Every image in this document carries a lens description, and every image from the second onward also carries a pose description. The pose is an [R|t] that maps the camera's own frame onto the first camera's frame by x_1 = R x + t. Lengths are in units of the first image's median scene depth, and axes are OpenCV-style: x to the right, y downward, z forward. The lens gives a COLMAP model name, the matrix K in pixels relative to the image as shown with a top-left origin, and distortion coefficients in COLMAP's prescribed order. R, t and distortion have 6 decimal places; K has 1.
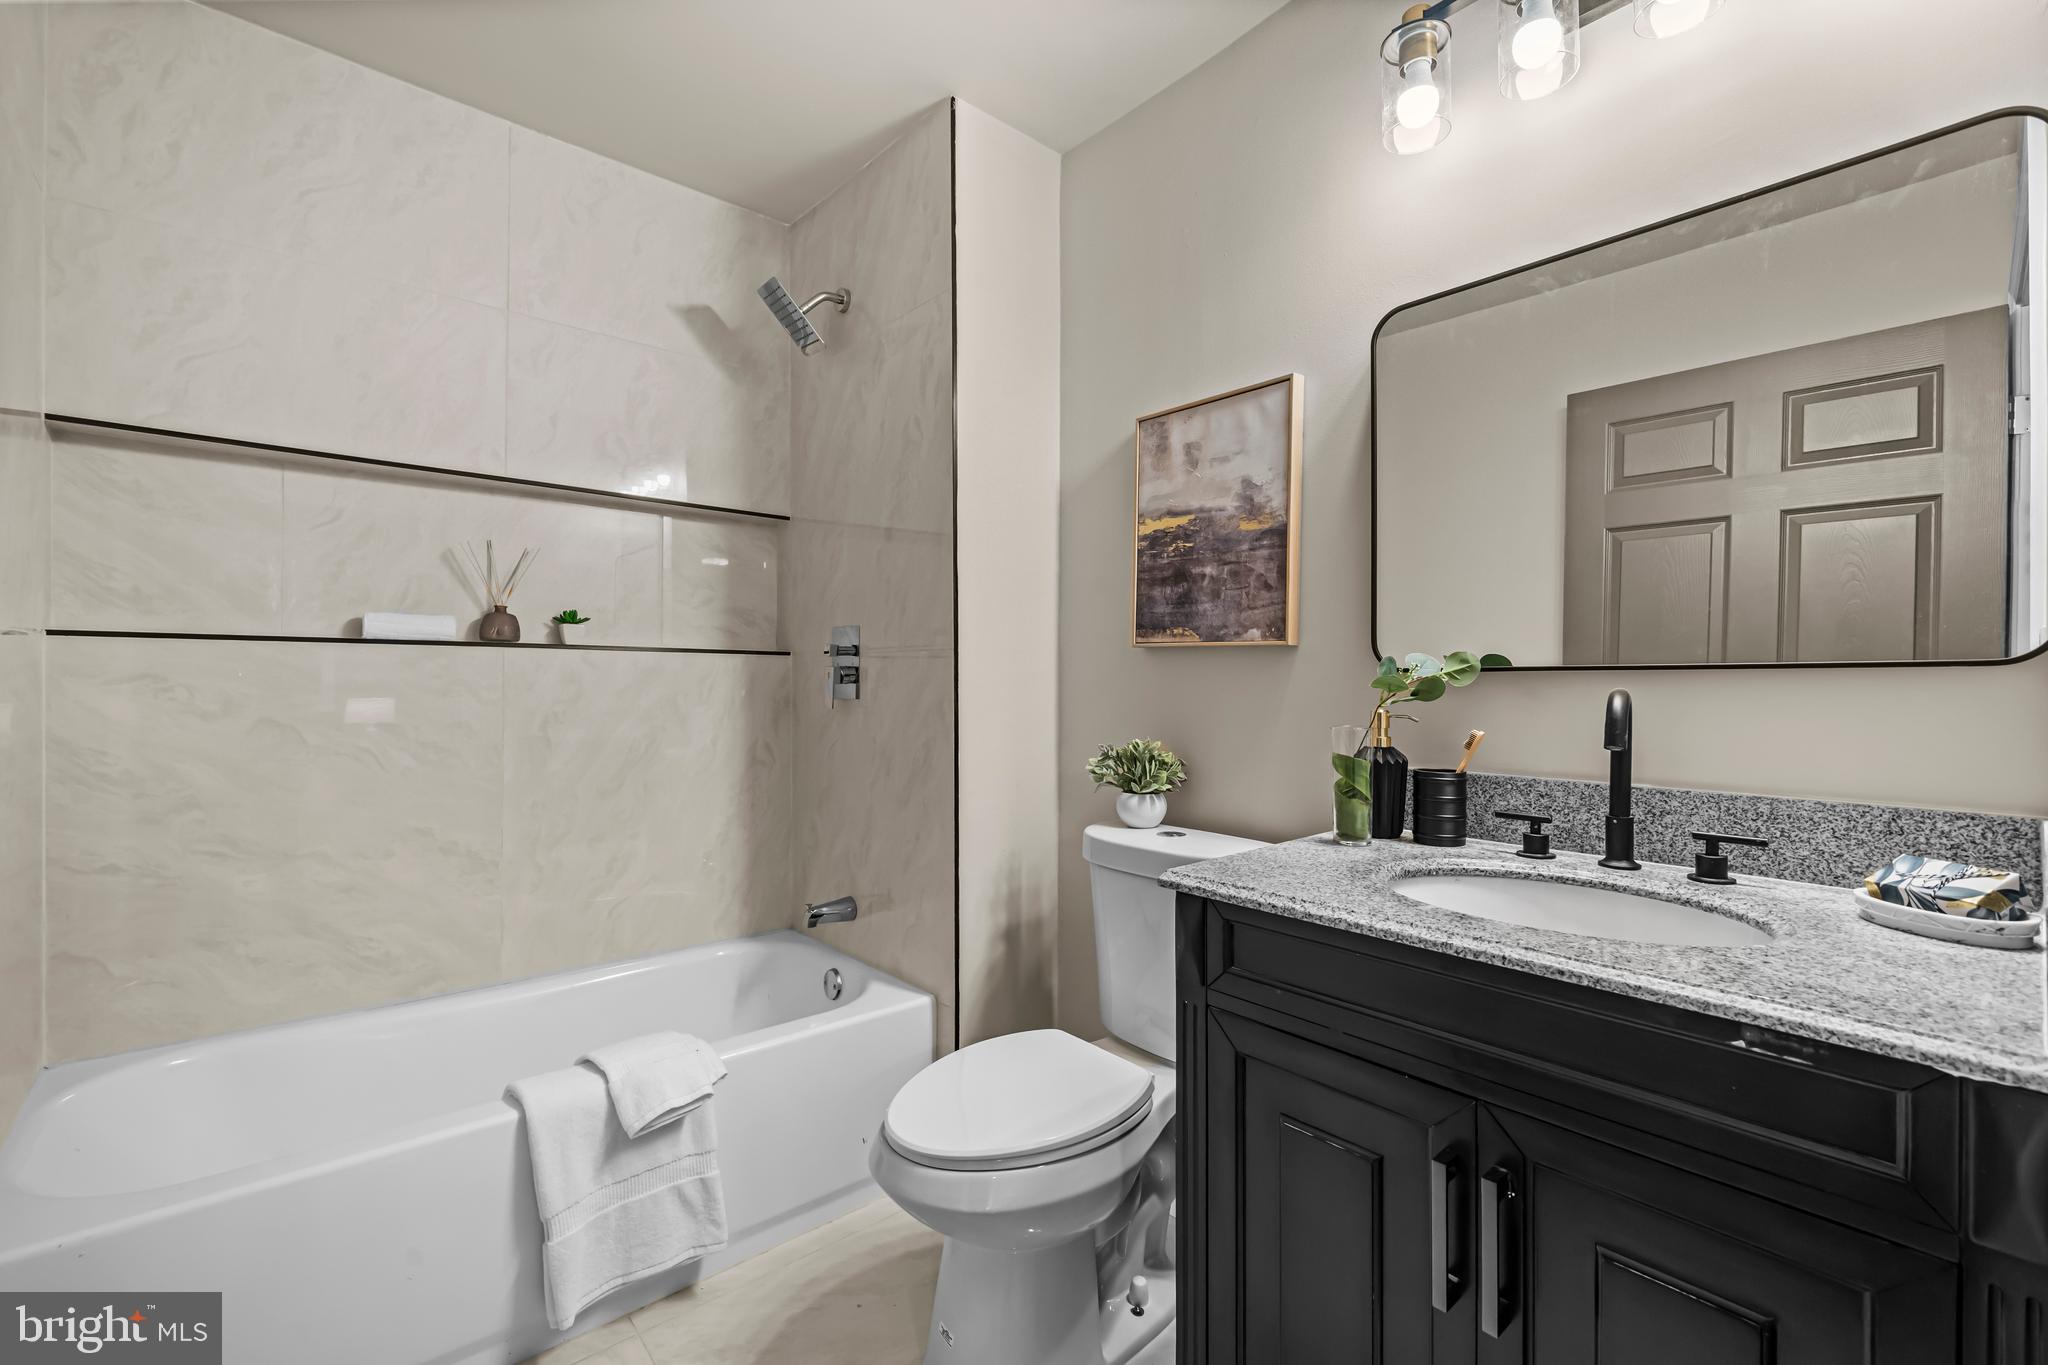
lens RADIAL K [[877.7, 0, 1025.8], [0, 877.7, 665.0], [0, 0, 1]] dist [0.000600, 0.000001]
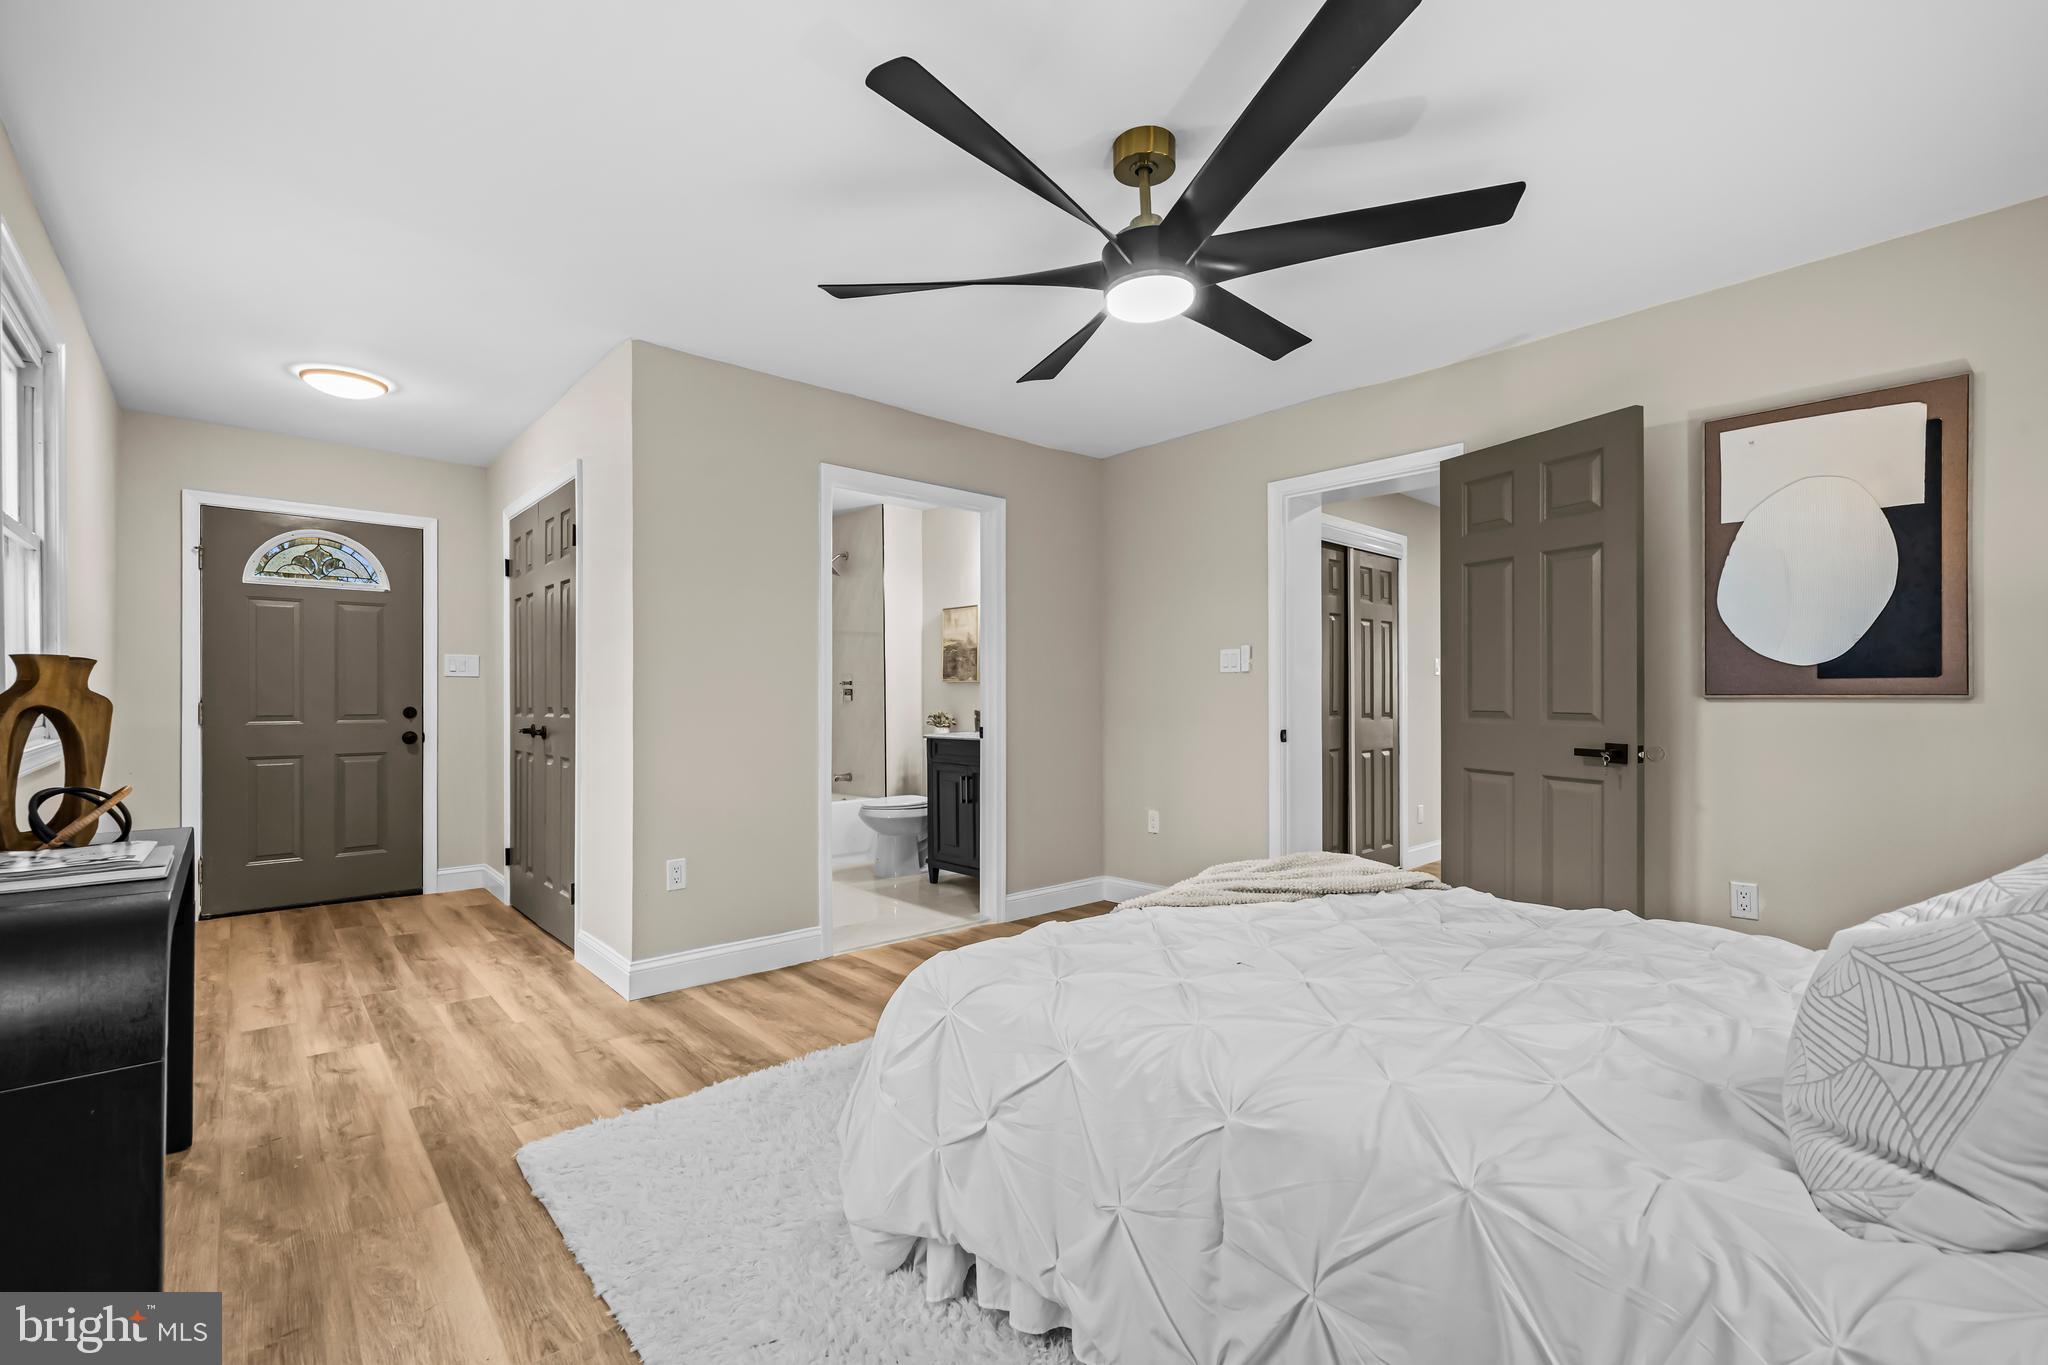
lens RADIAL K [[886.0, 0, 1024.0], [0, 886.0, 682.5], [0, 0, 1]] dist [-0.000713, -0.000164]
pose [[0.999809, -0.002743, 0.019341, 0.358935], [0.002920, 0.999954, -0.009155, 0.010987], [-0.019315, 0.009210, 0.999771, -2.185710]]
